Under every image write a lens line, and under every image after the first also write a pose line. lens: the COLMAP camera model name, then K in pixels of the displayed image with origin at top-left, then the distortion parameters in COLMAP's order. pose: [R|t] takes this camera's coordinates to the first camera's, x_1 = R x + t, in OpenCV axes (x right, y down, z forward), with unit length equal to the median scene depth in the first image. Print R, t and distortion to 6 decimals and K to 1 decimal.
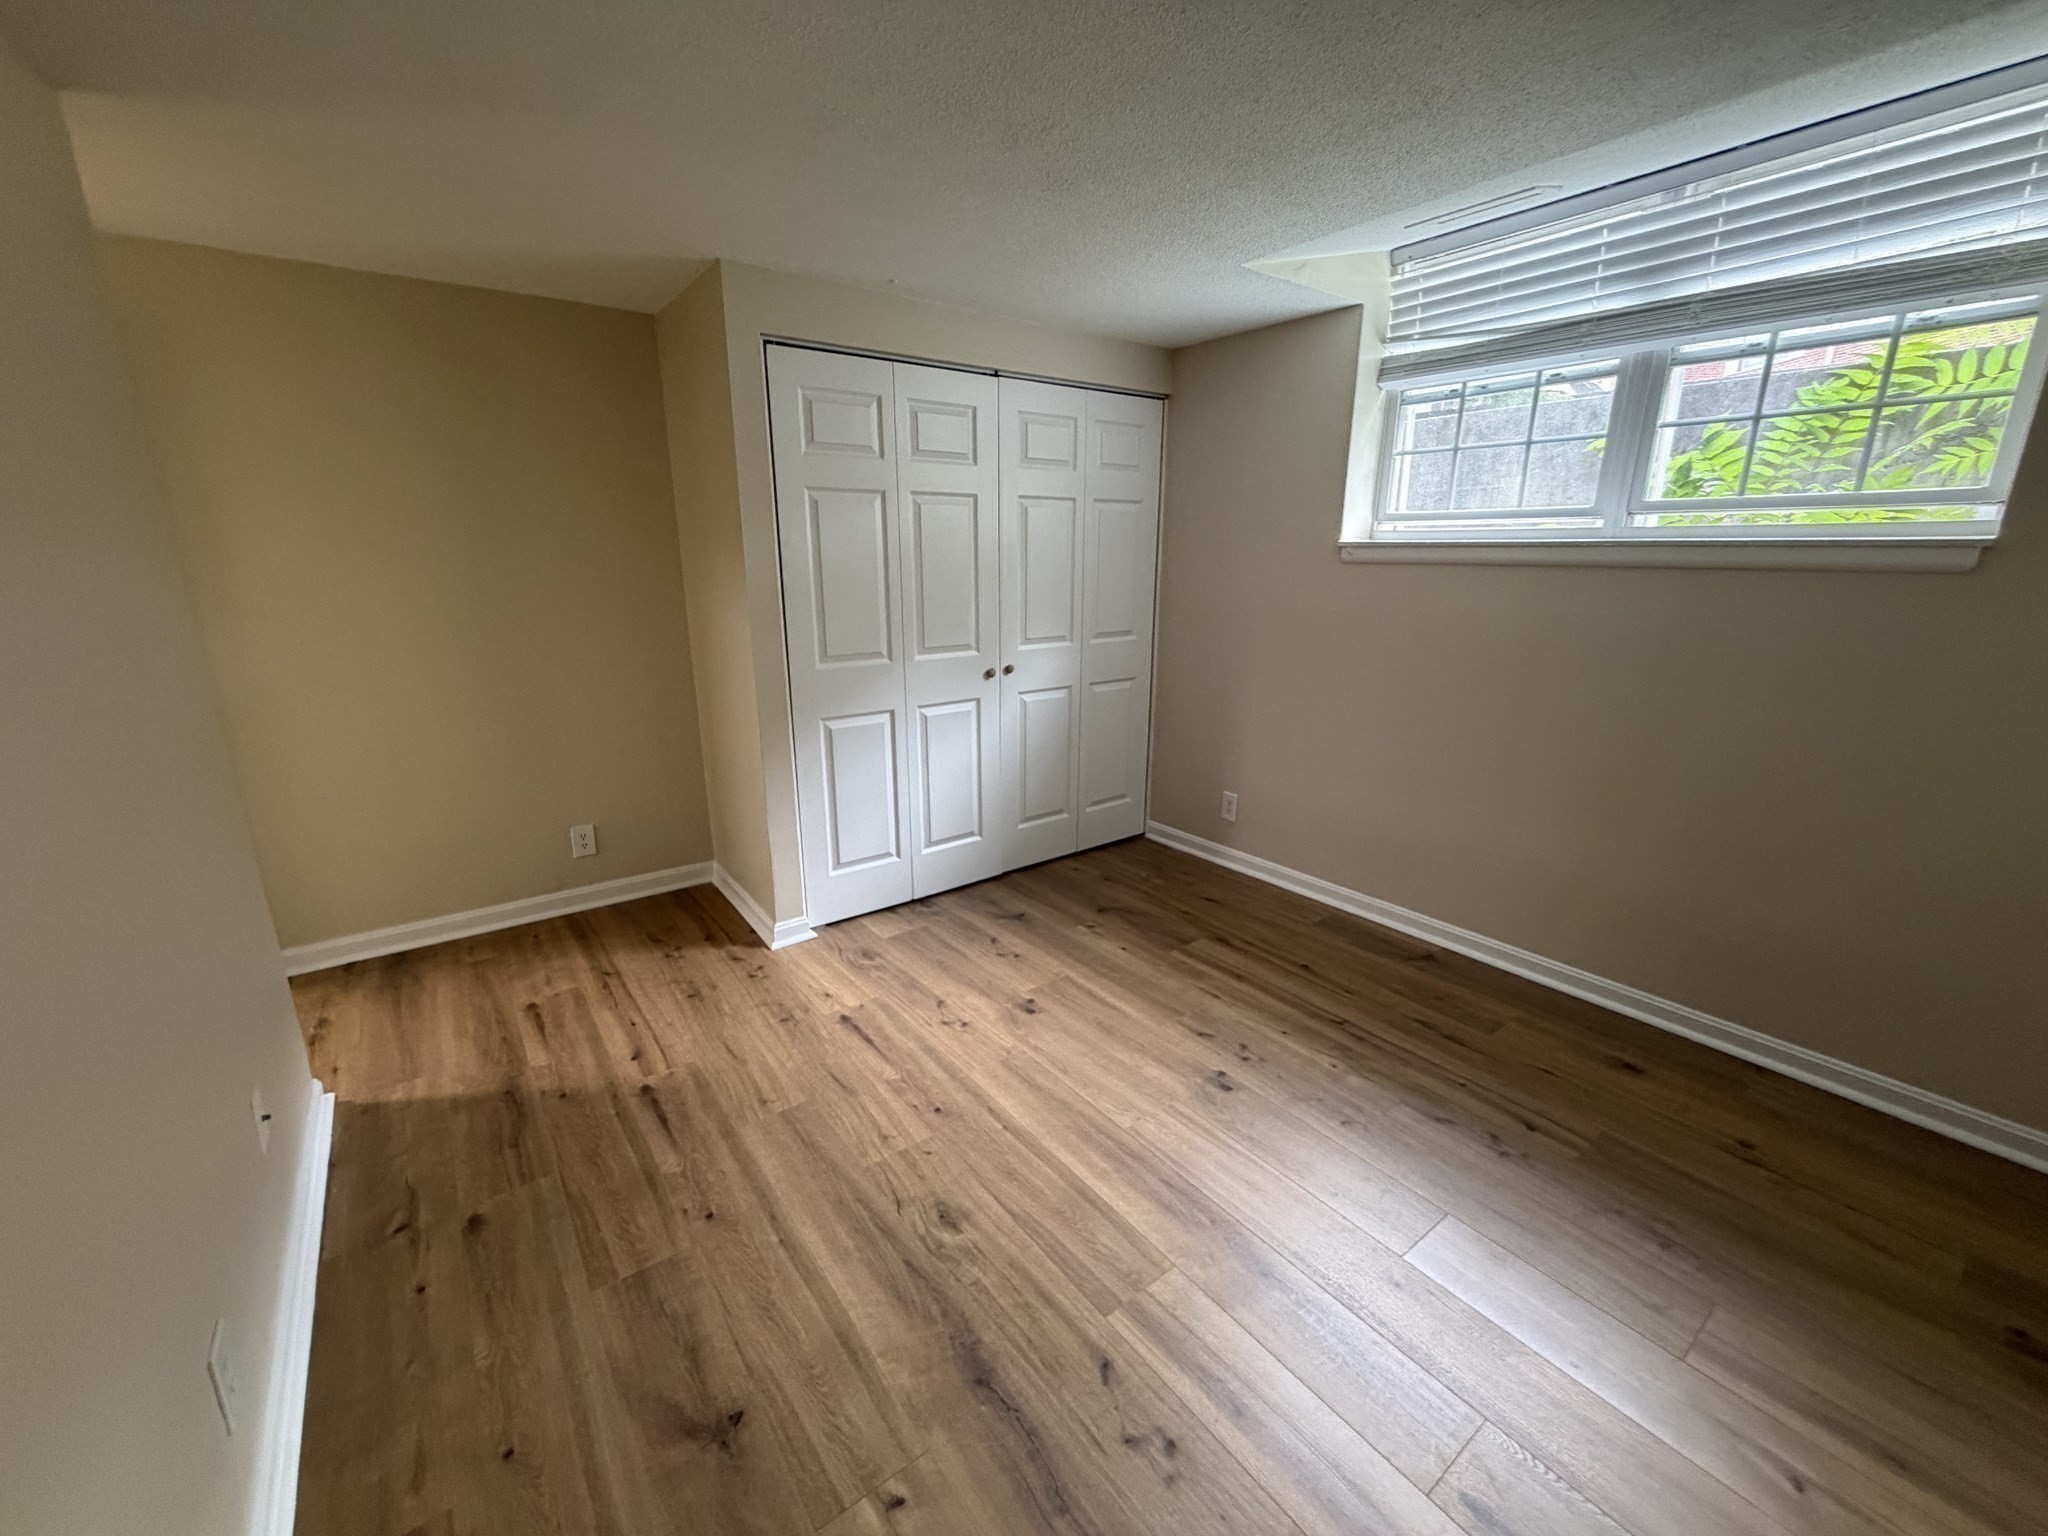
lens RADIAL K [[811.9, 0, 1017.8], [0, 811.9, 770.9], [0, 0, 1]] dist [-0.001283, -0.000062]
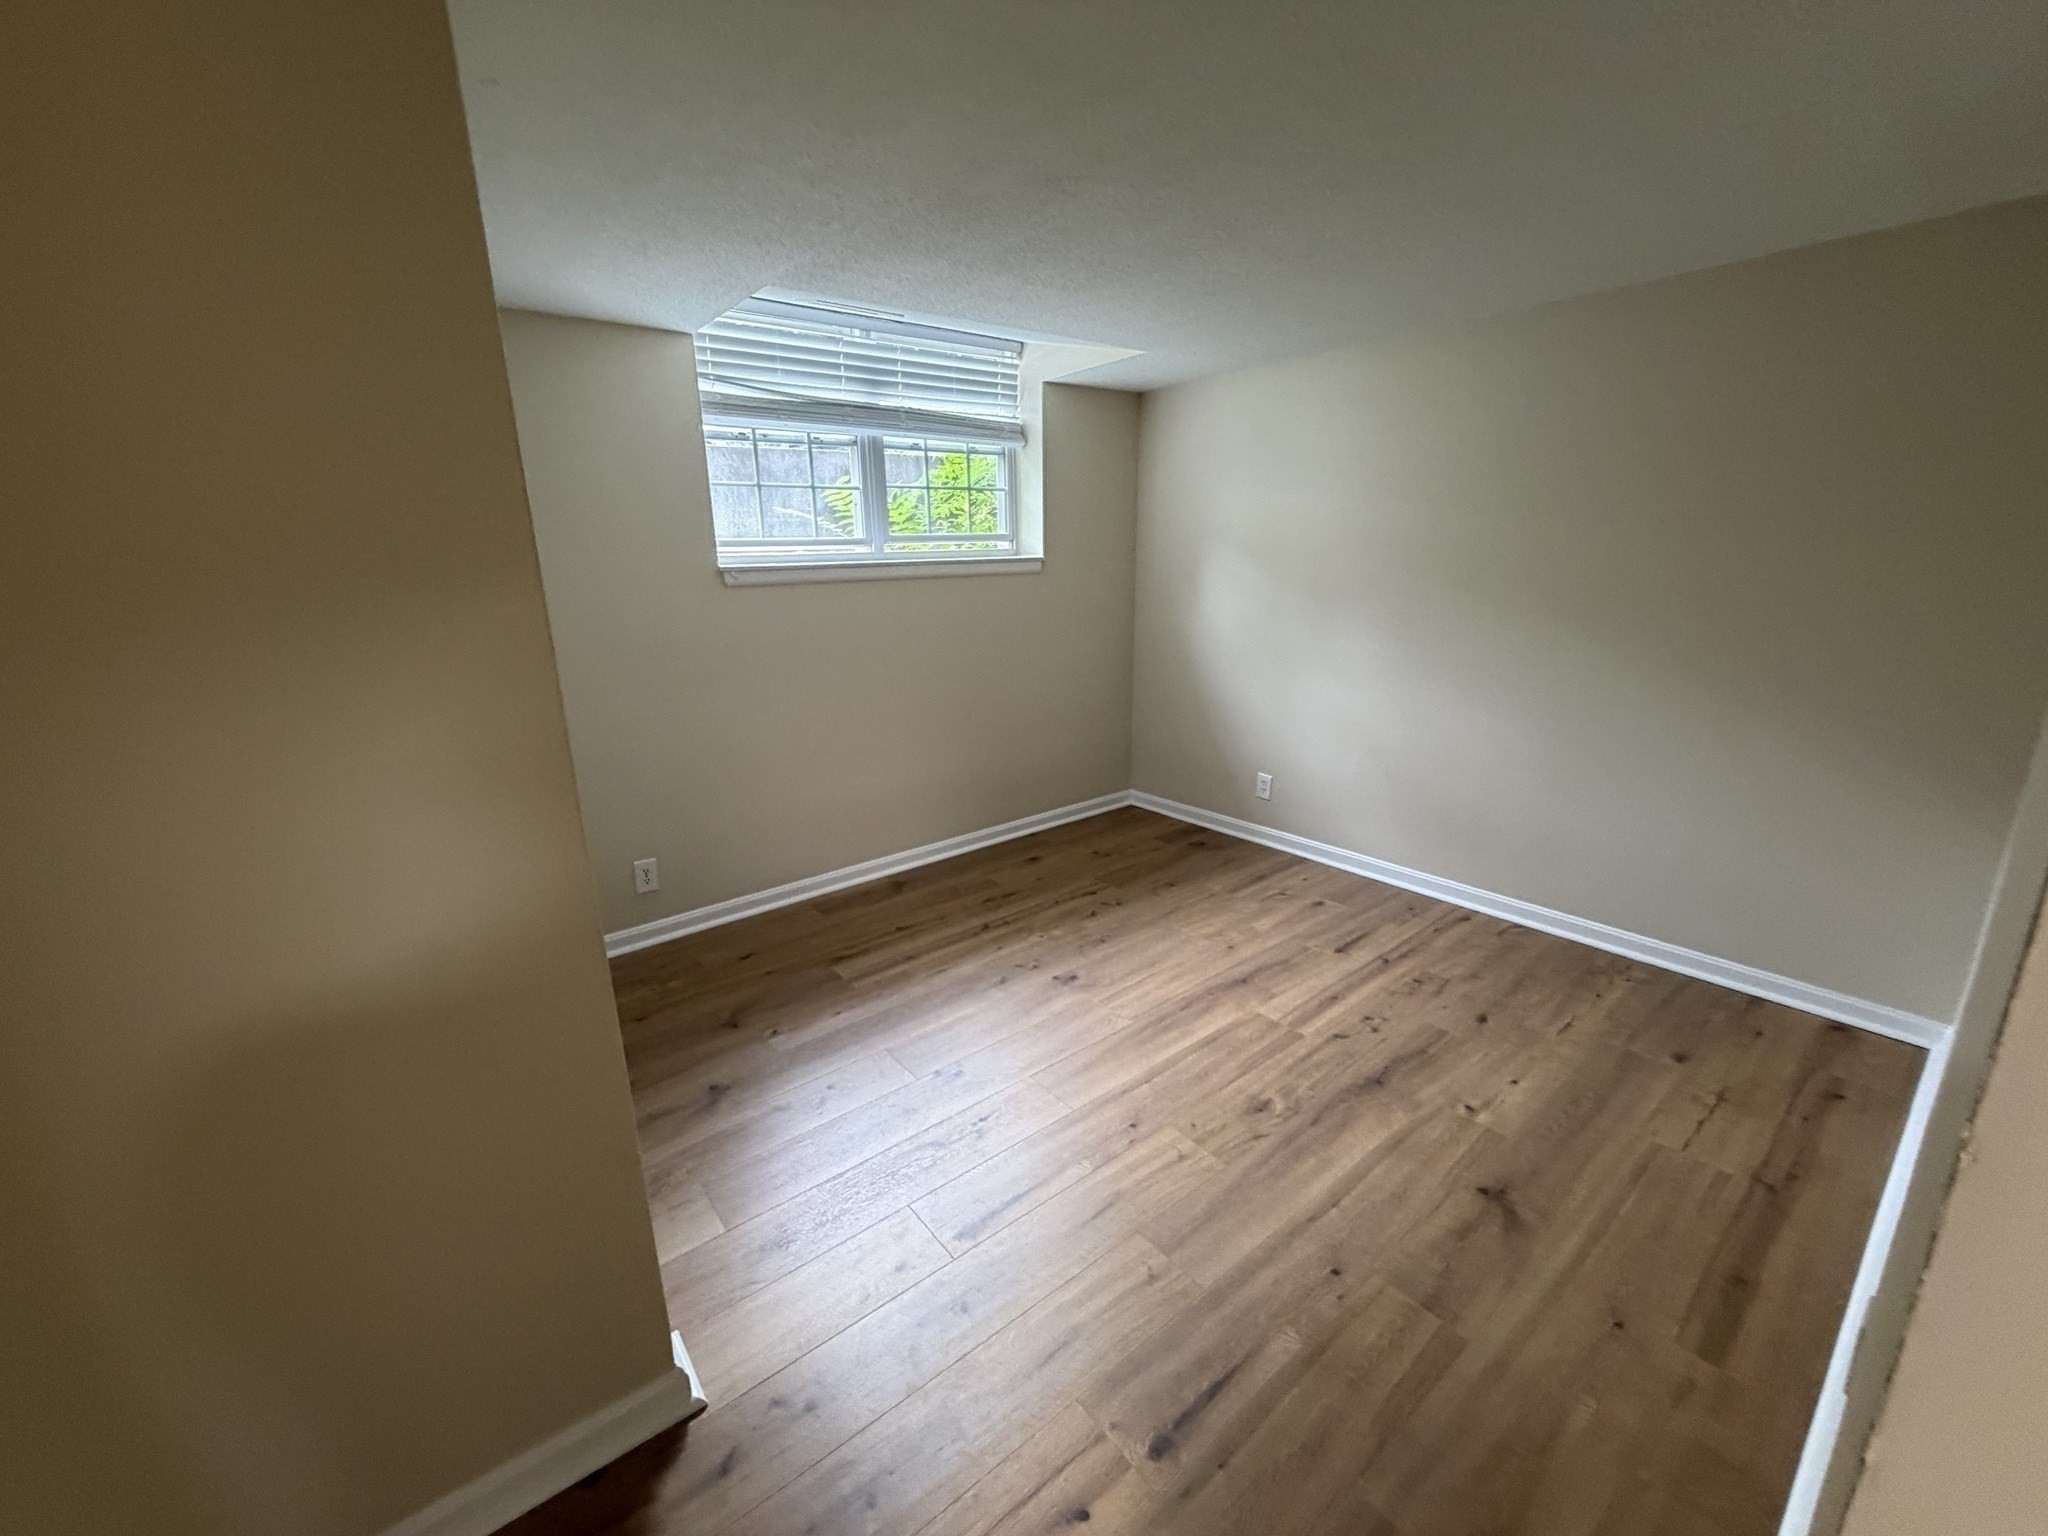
lens RADIAL K [[811.9, 0, 1017.8], [0, 811.9, 770.9], [0, 0, 1]] dist [-0.001283, -0.000062]
pose [[-0.019820, -0.261809, 0.964916, -1.031003], [0.287511, 0.922848, 0.256300, -0.313158], [-0.957572, 0.282504, 0.056982, 1.030505]]
